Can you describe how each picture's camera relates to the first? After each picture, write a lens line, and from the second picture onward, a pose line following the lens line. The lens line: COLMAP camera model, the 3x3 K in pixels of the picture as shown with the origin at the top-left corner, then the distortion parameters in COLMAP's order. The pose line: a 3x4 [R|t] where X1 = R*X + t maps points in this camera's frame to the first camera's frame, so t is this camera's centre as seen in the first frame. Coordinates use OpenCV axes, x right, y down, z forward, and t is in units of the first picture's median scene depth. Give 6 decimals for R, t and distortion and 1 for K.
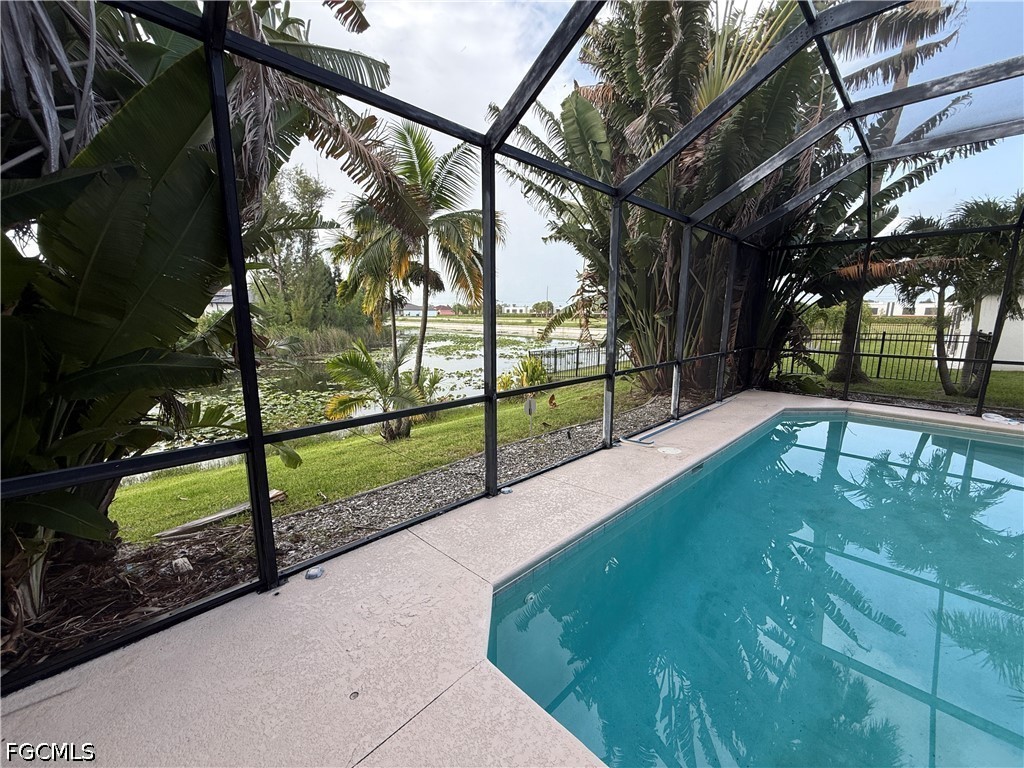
lens RADIAL K [[411.3, 0, 514.6], [0, 411.3, 385.0], [0, 0, 1]] dist [-0.000304, 0.000000]
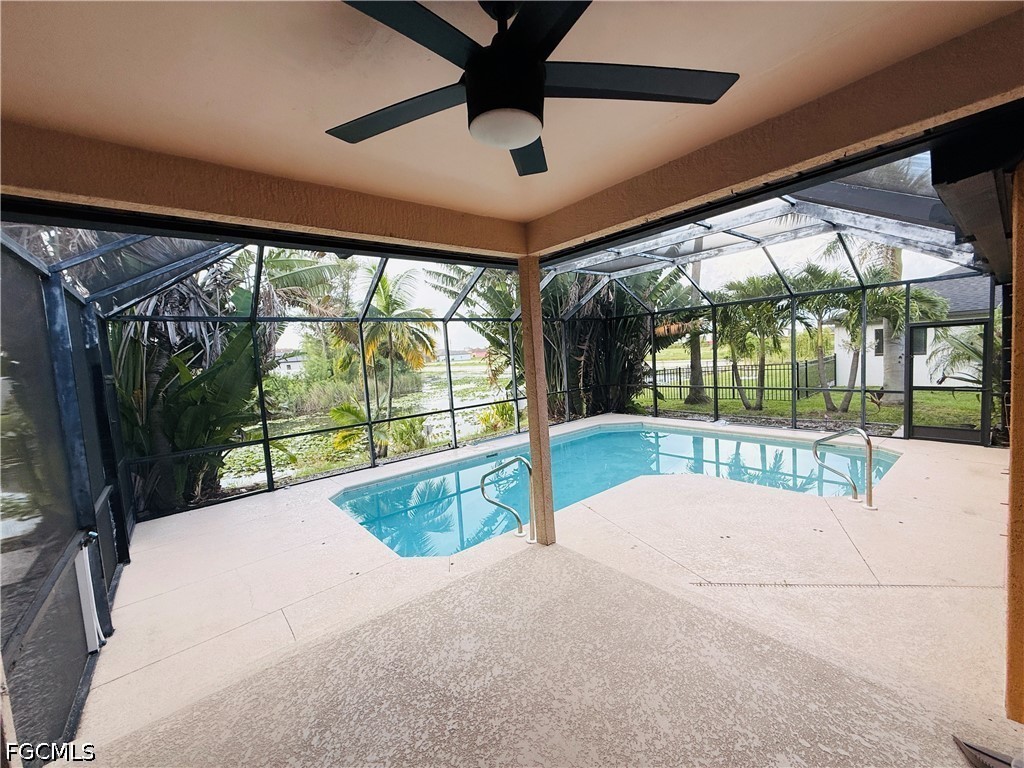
lens RADIAL K [[410.4, 0, 511.8], [0, 410.4, 386.4], [0, 0, 1]] dist [0.002790, 0.000684]
pose [[0.992833, -0.060280, -0.103198, 0.688191], [0.051047, 0.994643, -0.089885, 0.049589], [0.108064, 0.083973, 0.990591, -0.841179]]
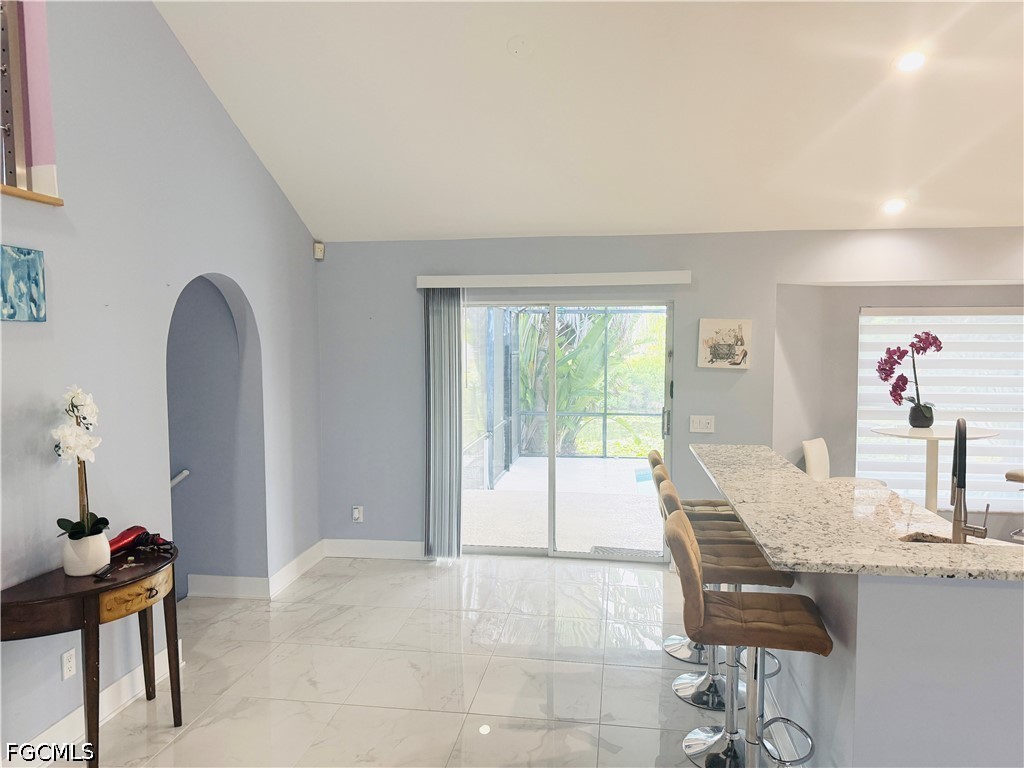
lens RADIAL K [[712.9, 0, 514.4], [0, 712.9, 387.7], [0, 0, 1]] dist [0.122937, -0.177621]
pose [[0.598970, 0.049652, -0.799230, 1.757677], [-0.138716, 0.989420, -0.042492, 0.128927], [0.788665, 0.136318, 0.599521, -1.539896]]
